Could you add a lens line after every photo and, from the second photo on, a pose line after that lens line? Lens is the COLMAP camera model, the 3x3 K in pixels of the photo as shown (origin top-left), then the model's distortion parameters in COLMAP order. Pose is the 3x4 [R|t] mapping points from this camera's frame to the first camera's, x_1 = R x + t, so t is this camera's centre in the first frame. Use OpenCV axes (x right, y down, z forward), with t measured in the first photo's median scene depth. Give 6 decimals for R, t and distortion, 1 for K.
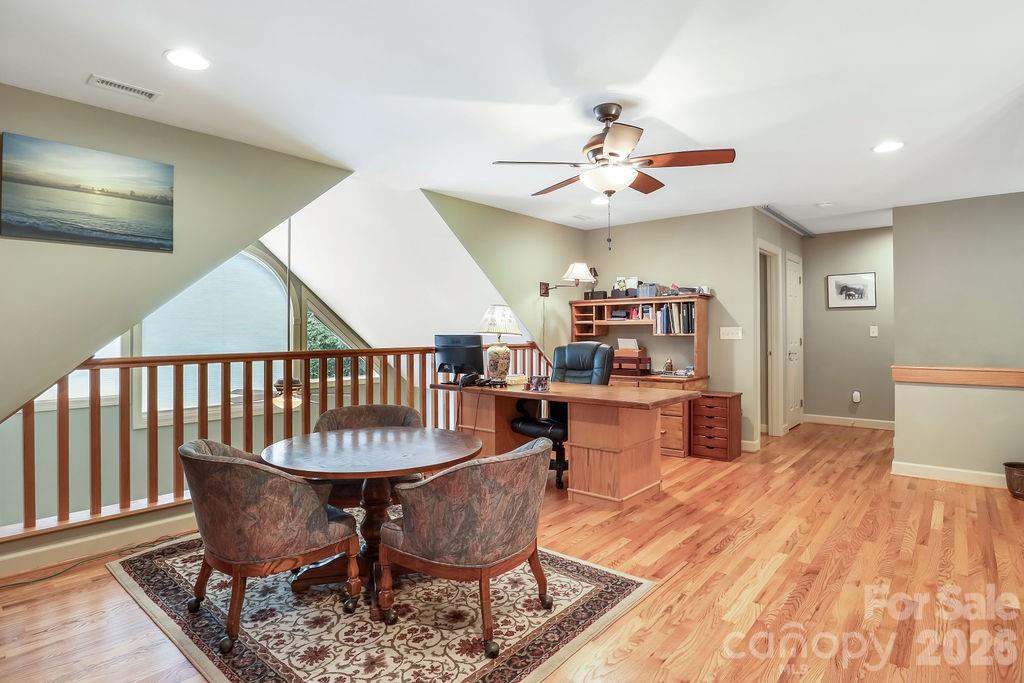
lens RADIAL K [[525.0, 0, 507.5], [0, 525.0, 333.4], [0, 0, 1]] dist [0.000937, 0.000612]
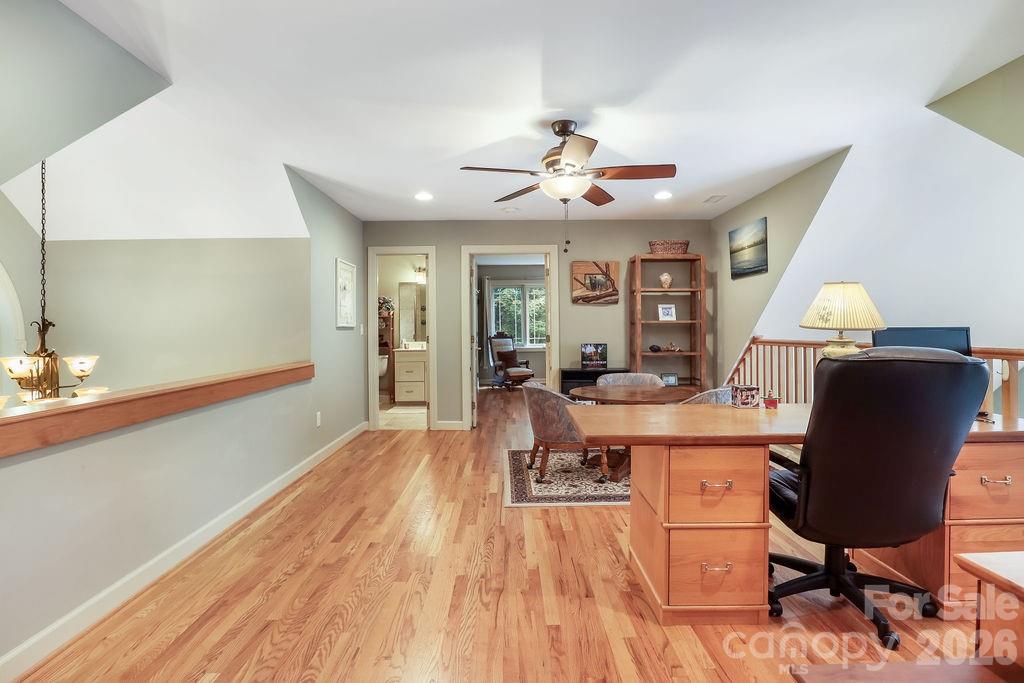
lens RADIAL K [[525.0, 0, 509.2], [0, 525.0, 336.3], [0, 0, 1]] dist [0.000937, 0.000612]
pose [[-0.748443, 0.016331, -0.662998, 0.980847], [0.003088, 0.999772, 0.021140, -0.001315], [0.663192, 0.013774, -0.748323, 1.687775]]
